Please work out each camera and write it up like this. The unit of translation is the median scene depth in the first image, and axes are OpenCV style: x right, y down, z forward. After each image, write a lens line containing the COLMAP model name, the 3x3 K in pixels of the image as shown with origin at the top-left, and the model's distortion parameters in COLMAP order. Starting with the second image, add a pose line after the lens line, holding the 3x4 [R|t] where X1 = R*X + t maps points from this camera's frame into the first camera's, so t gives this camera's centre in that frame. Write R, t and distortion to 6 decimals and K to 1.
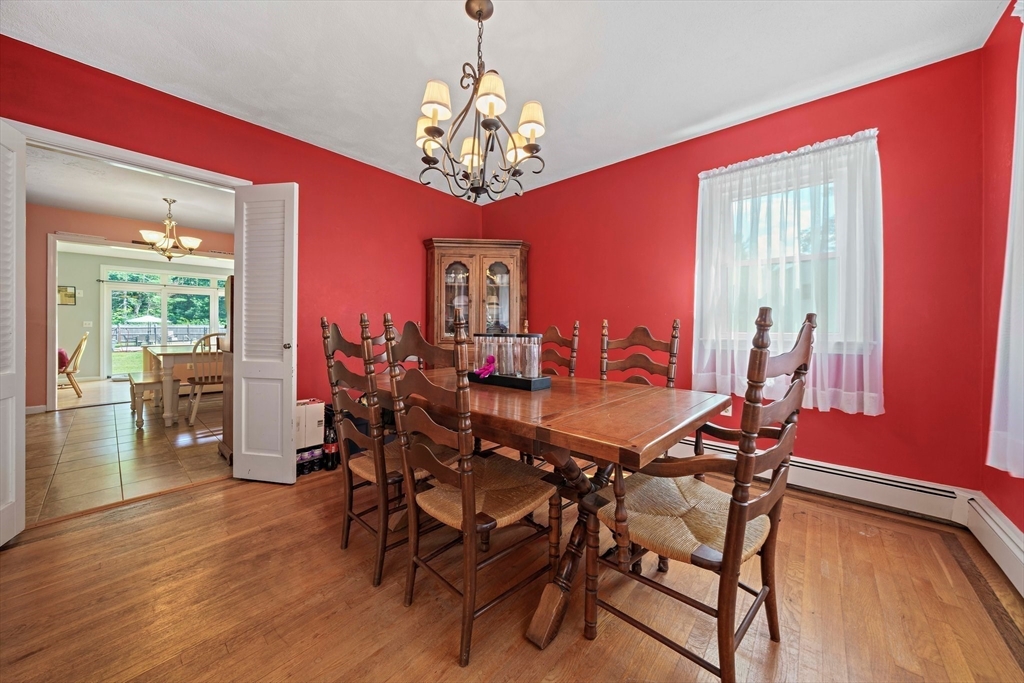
lens RADIAL K [[351.5, 0, 514.9], [0, 351.5, 327.5], [0, 0, 1]] dist [-0.000913, -0.000110]
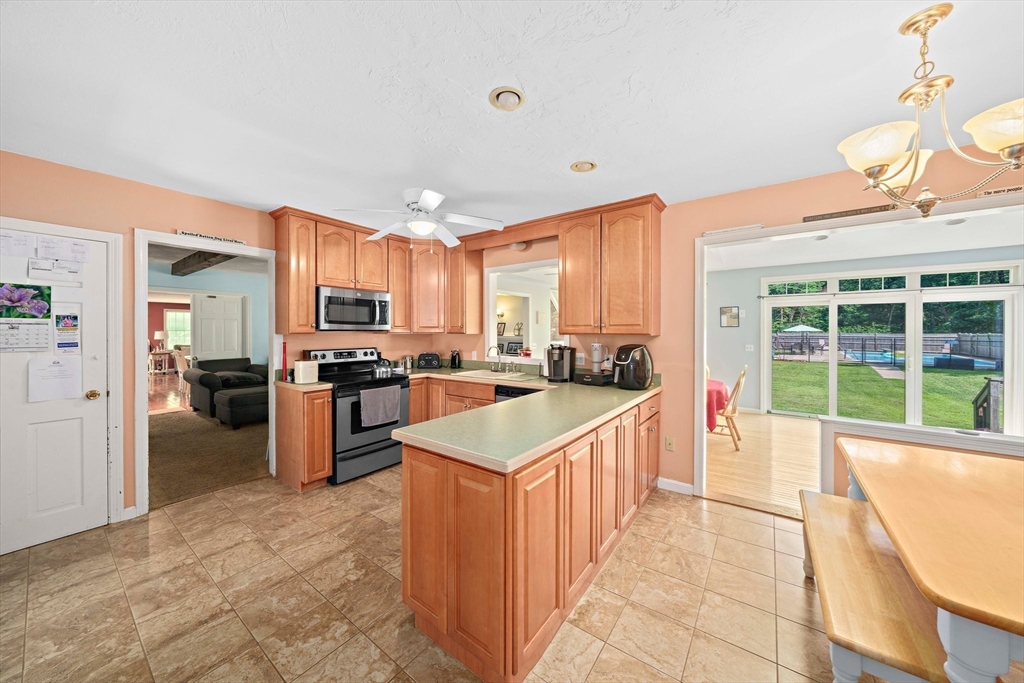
lens RADIAL K [[351.5, 0, 509.6], [0, 351.5, 333.6], [0, 0, 1]] dist [-0.000913, -0.000110]
pose [[0.073861, 0.002485, -0.997265, -0.107276], [-0.001110, 0.999996, 0.002410, -0.013032], [0.997268, 0.000929, 0.073863, 0.093761]]
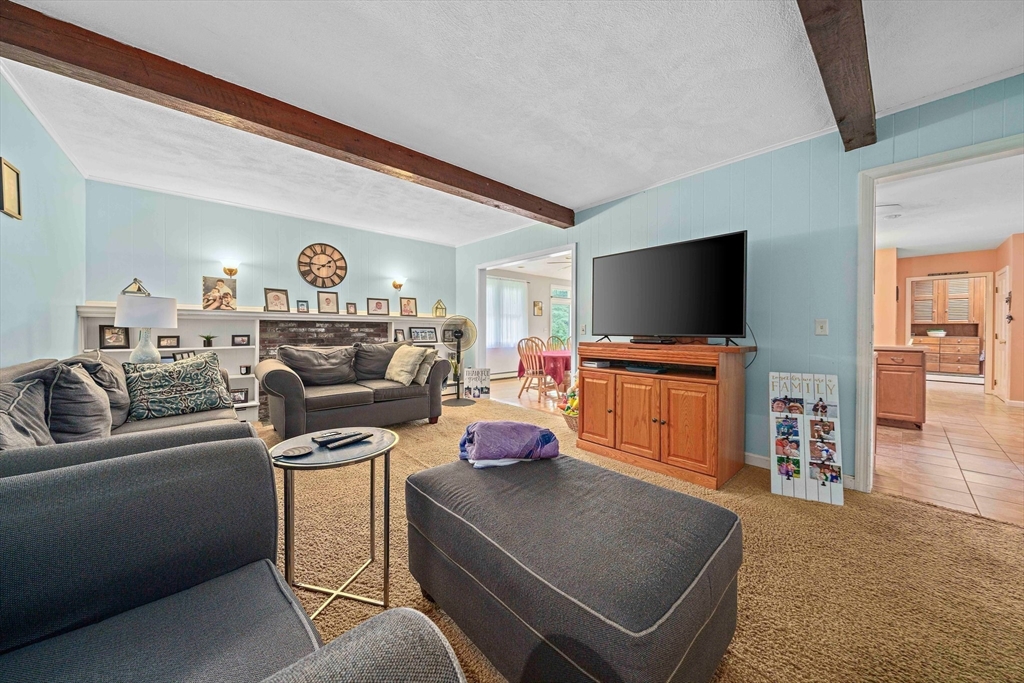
lens RADIAL K [[351.5, 0, 511.4], [0, 351.5, 332.6], [0, 0, 1]] dist [-0.000913, -0.000110]
pose [[0.991720, -0.001272, -0.128414, -0.320292], [0.001938, 0.999985, 0.005068, -0.002356], [0.128405, -0.005275, 0.991708, -0.084041]]
